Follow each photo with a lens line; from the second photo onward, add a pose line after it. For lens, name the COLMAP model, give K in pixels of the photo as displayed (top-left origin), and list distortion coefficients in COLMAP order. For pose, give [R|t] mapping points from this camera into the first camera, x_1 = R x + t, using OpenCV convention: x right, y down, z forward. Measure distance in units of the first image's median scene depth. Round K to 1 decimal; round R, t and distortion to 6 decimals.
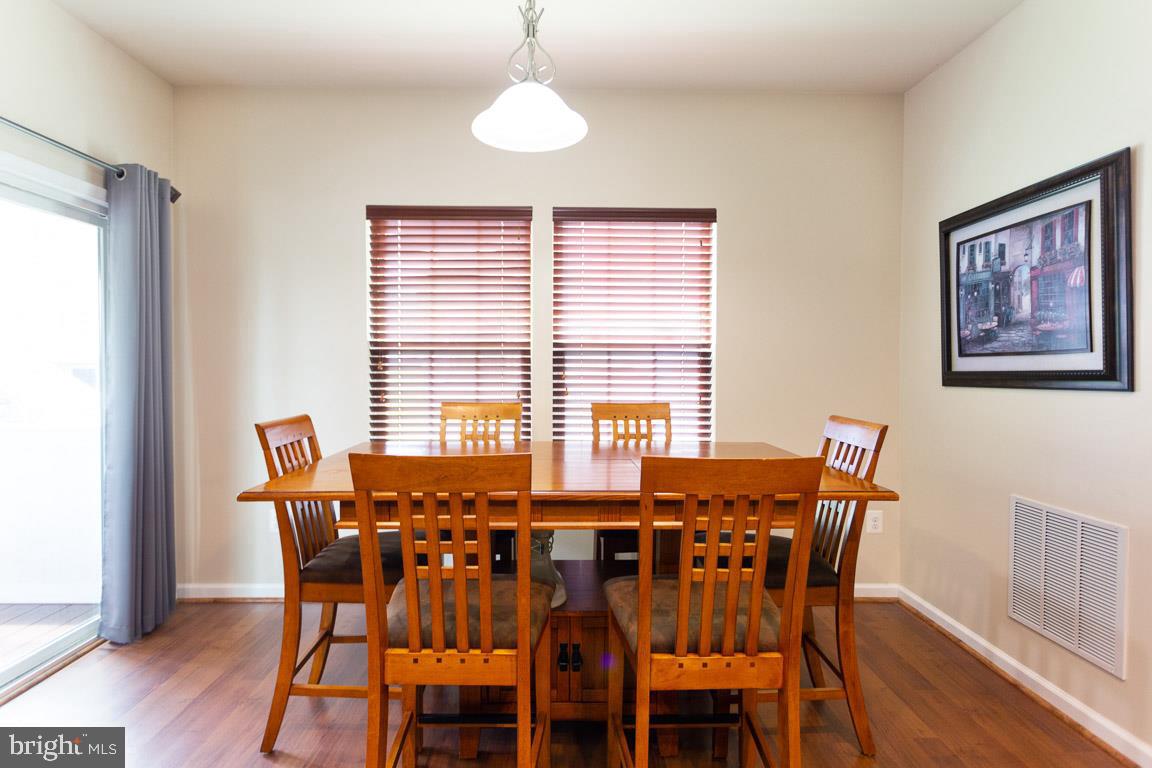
lens RADIAL K [[599.5, 0, 576.0], [0, 599.5, 384.0], [0, 0, 1]] dist [-0.017252, 0.001295]
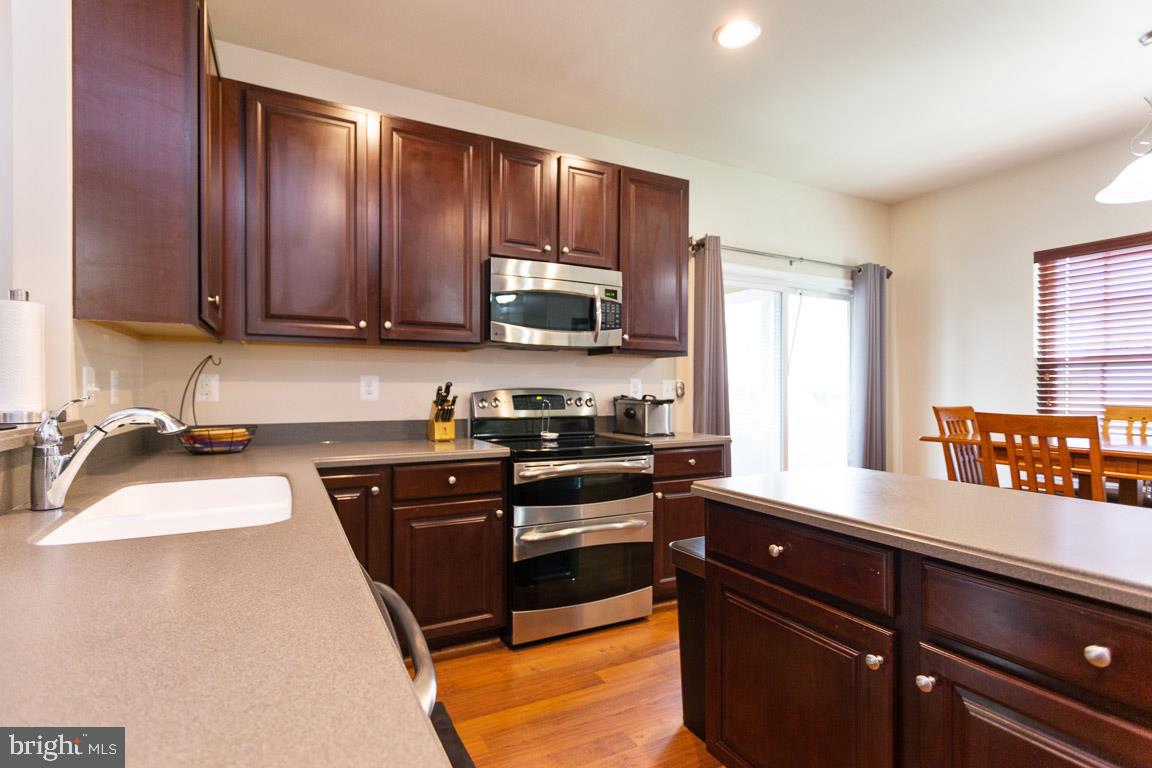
lens RADIAL K [[550.5, 0, 576.0], [0, 550.5, 384.0], [0, 0, 1]] dist [0.009207, 0.000674]
pose [[0.450533, -0.010105, -0.892703, 0.290807], [-0.030492, 0.999178, -0.026699, 0.049847], [0.892239, 0.039249, 0.449855, -0.443112]]
